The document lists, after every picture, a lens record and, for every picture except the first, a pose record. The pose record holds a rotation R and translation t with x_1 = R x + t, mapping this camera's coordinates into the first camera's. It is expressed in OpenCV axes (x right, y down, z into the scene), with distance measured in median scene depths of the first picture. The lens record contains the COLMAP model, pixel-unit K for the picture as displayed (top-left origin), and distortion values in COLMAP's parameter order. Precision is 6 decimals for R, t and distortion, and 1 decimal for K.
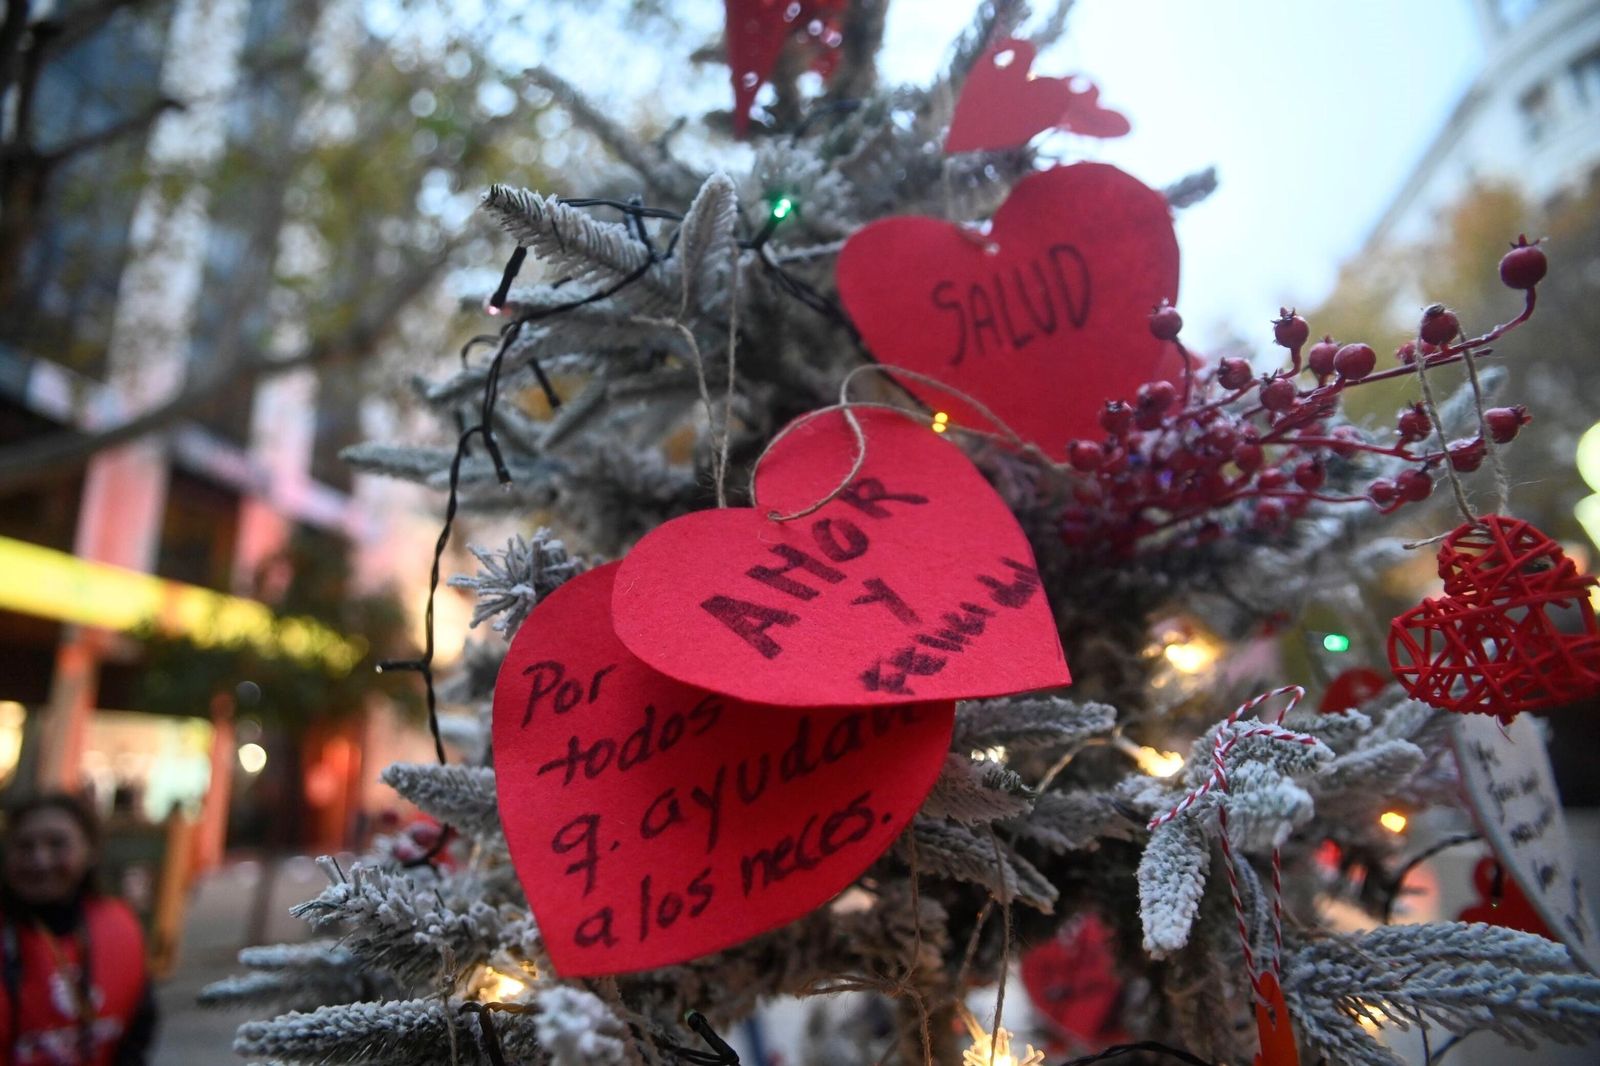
lens RADIAL K [[1025.0, 0, 795.5], [0, 1025.0, 537.9], [0, 0, 1]] dist [-0.036266, 0.000516]
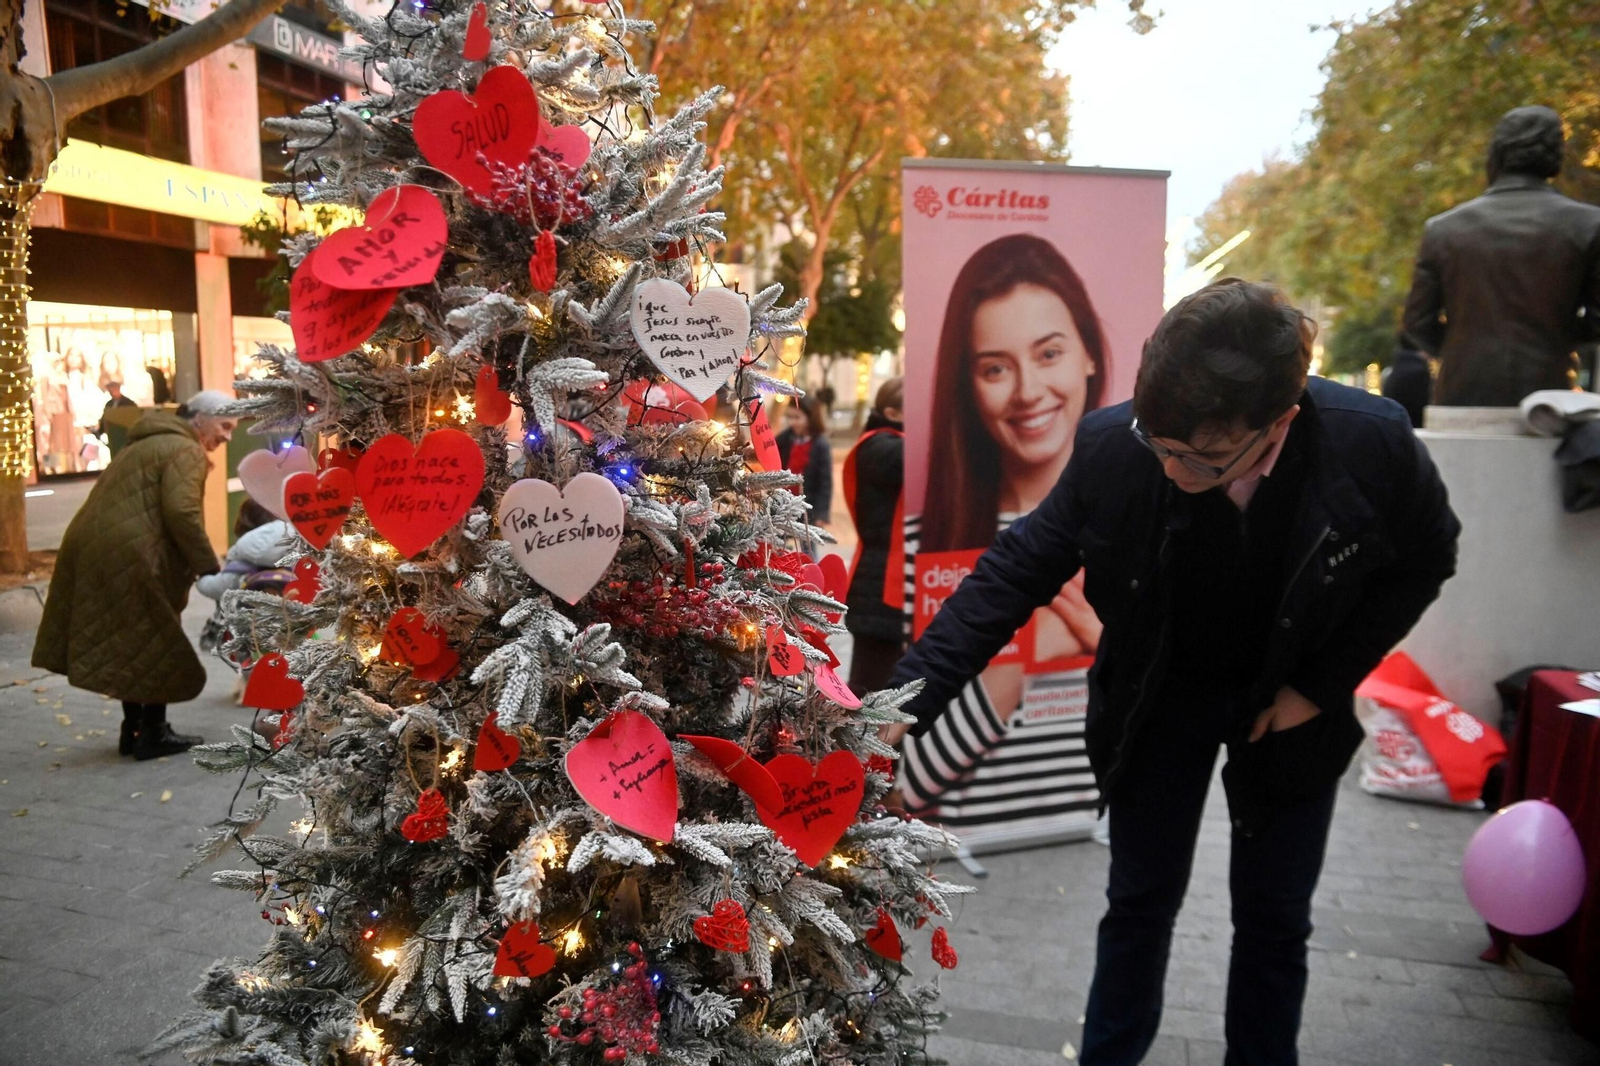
lens RADIAL K [[1085.0, 0, 795.9], [0, 1085.0, 530.6], [0, 0, 1]] dist [-0.108008, 0.078102]
pose [[0.992201, 0.027359, -0.121612, 1.792714], [0.018779, 0.931674, 0.362809, -0.330814], [0.123229, -0.362263, 0.923894, -2.281919]]
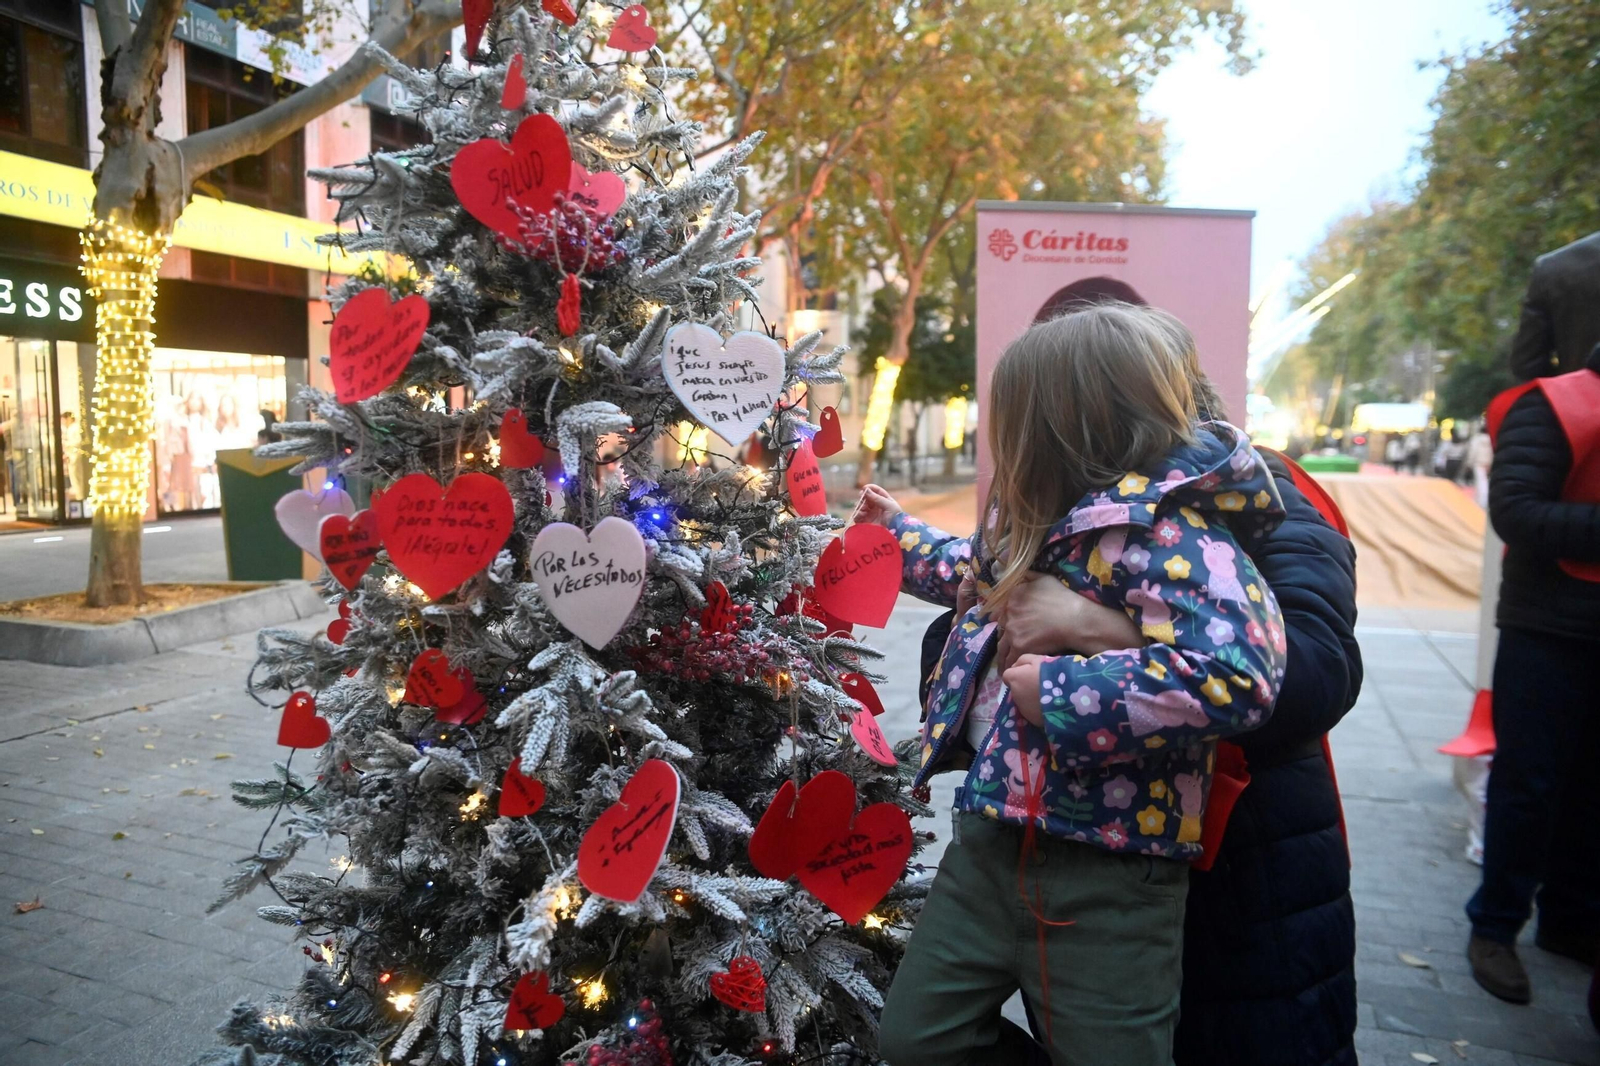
lens RADIAL K [[1085.0, 0, 797.7], [0, 1085.0, 532.3], [0, 0, 1]] dist [-0.108008, 0.078102]
pose [[0.977572, 0.032471, -0.208085, 1.989900], [0.037389, 0.945589, 0.323208, -0.304407], [0.207258, -0.323739, 0.923167, -2.168798]]
